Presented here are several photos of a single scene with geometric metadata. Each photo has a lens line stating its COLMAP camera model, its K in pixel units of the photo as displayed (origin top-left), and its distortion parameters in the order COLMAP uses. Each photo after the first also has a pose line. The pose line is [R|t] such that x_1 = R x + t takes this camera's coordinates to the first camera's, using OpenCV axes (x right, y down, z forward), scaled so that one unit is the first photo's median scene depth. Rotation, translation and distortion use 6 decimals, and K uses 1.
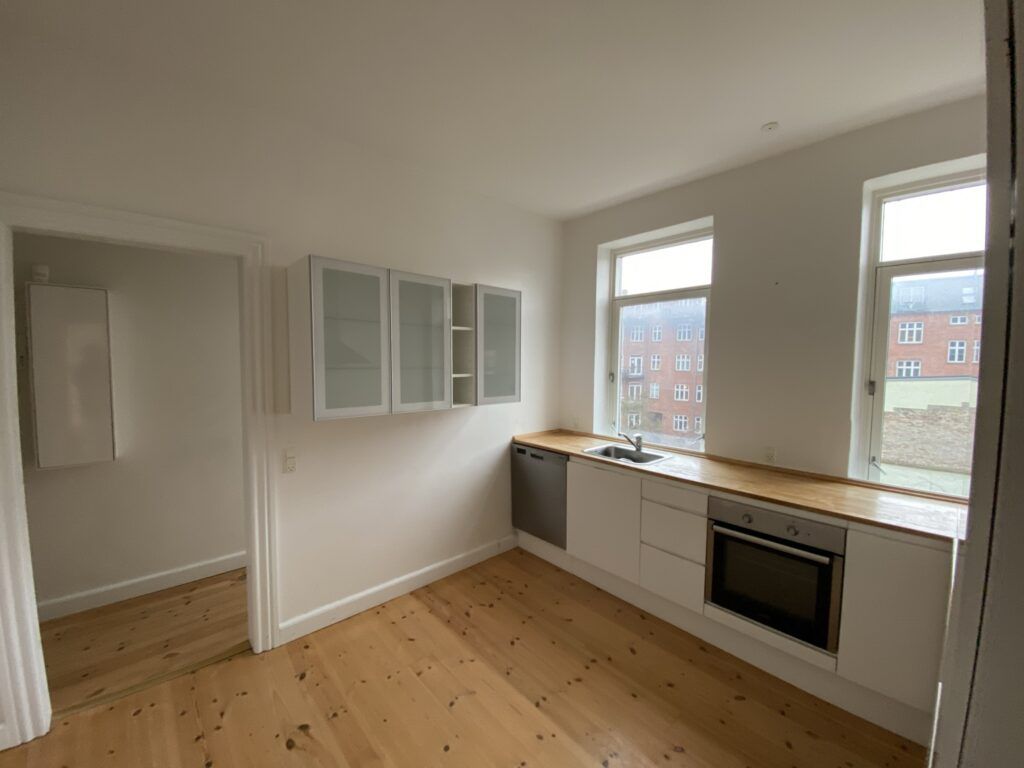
lens RADIAL K [[410.3, 0, 512.0], [0, 410.3, 384.0], [0, 0, 1]] dist [0.022555, -0.025859]
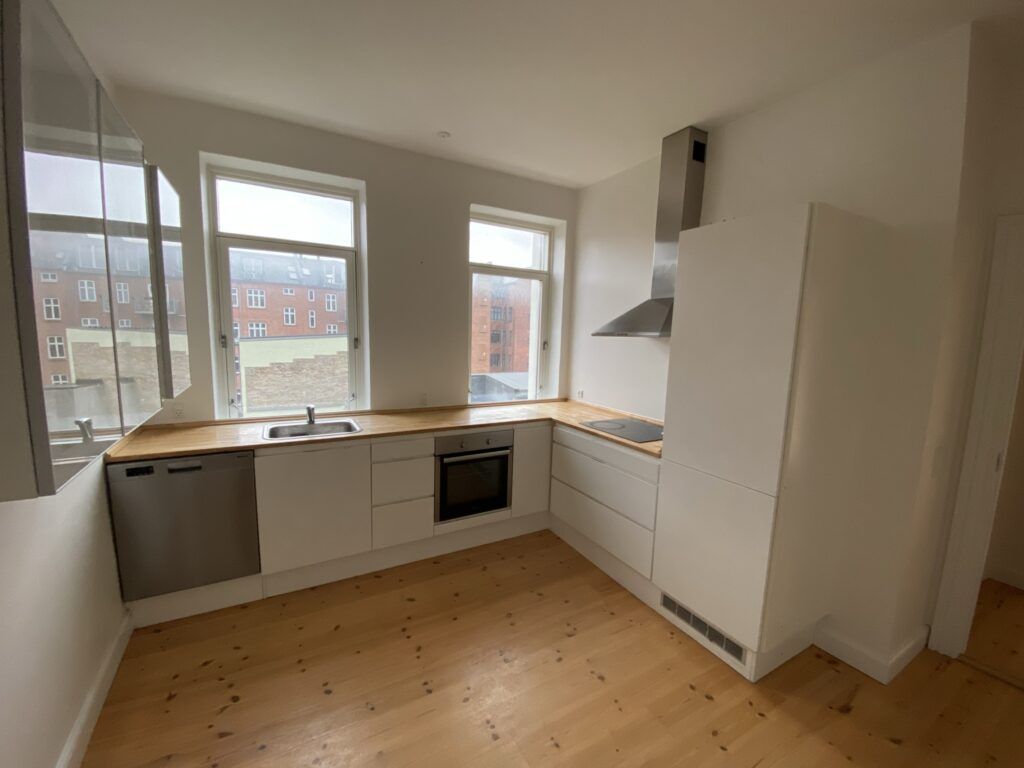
lens RADIAL K [[410.3, 0, 512.0], [0, 410.3, 384.0], [0, 0, 1]] dist [0.022555, -0.025859]
pose [[0.225554, -0.125737, 0.966083, -0.460482], [0.034599, 0.992045, 0.121038, -0.015601], [-0.973616, 0.006125, 0.228110, 0.384609]]
